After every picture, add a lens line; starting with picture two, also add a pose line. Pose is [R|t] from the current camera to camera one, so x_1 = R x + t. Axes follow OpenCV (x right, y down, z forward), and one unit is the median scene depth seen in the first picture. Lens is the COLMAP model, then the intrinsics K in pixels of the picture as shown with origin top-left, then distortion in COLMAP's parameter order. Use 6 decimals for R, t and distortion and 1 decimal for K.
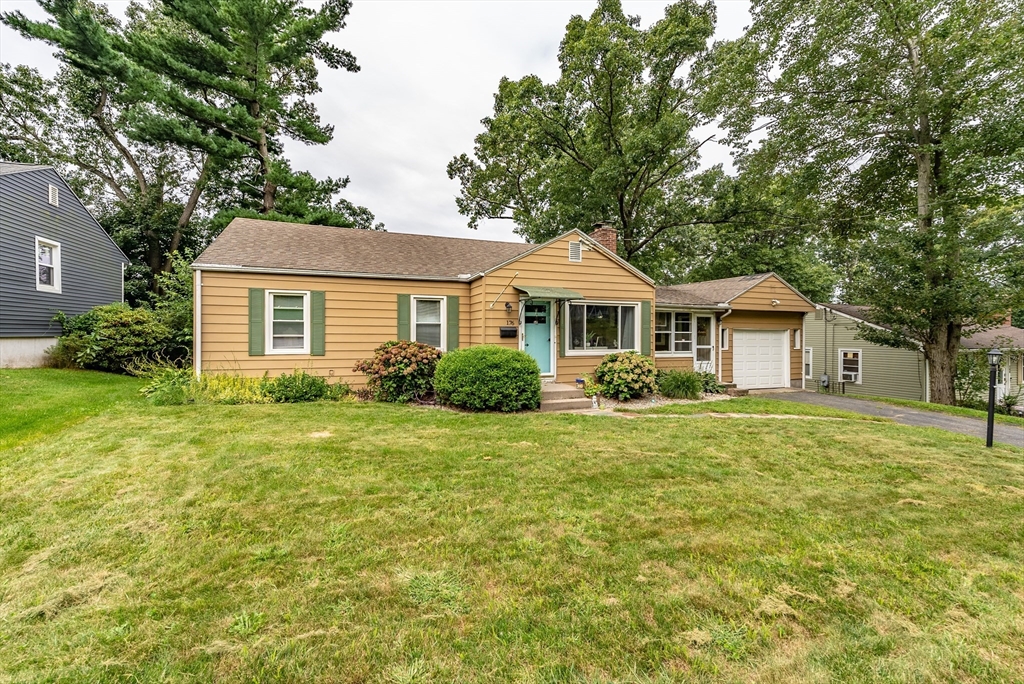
lens RADIAL K [[430.7, 0, 516.2], [0, 430.7, 335.9], [0, 0, 1]] dist [-0.000940, -0.000115]
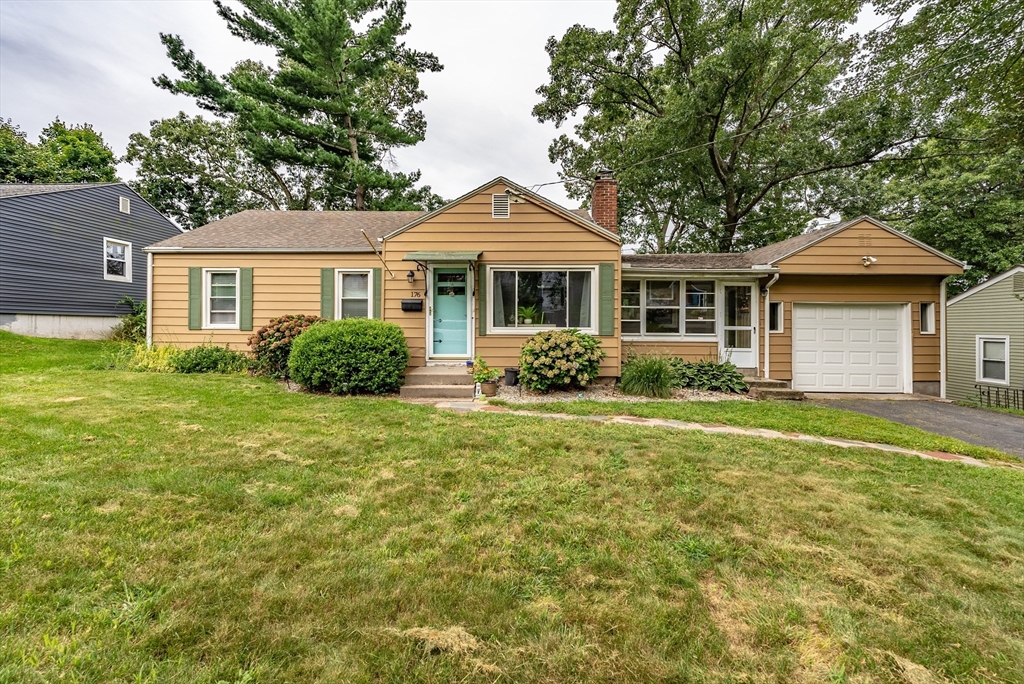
lens RADIAL K [[431.1, 0, 514.7], [0, 431.1, 324.3], [0, 0, 1]] dist [-0.002043, -0.000028]
pose [[0.926126, -0.002176, -0.377207, 0.447068], [-0.002876, 0.999914, -0.012831, 0.036083], [0.377203, 0.012968, 0.926040, 0.250528]]
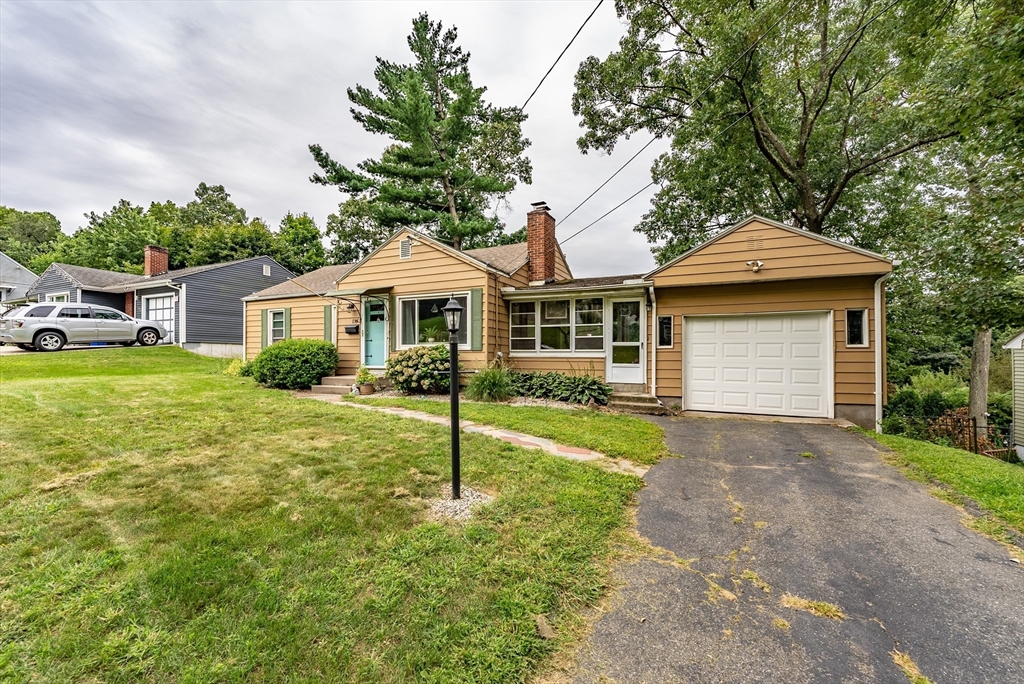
lens RADIAL K [[424.9, 0, 514.5], [0, 424.9, 358.2], [0, 0, 1]] dist [0.000928, 0.000066]
pose [[0.691486, -0.001135, -0.722389, 1.005762], [-0.003963, 0.999978, -0.005364, 0.066361], [0.722379, 0.006573, 0.691466, 0.468152]]
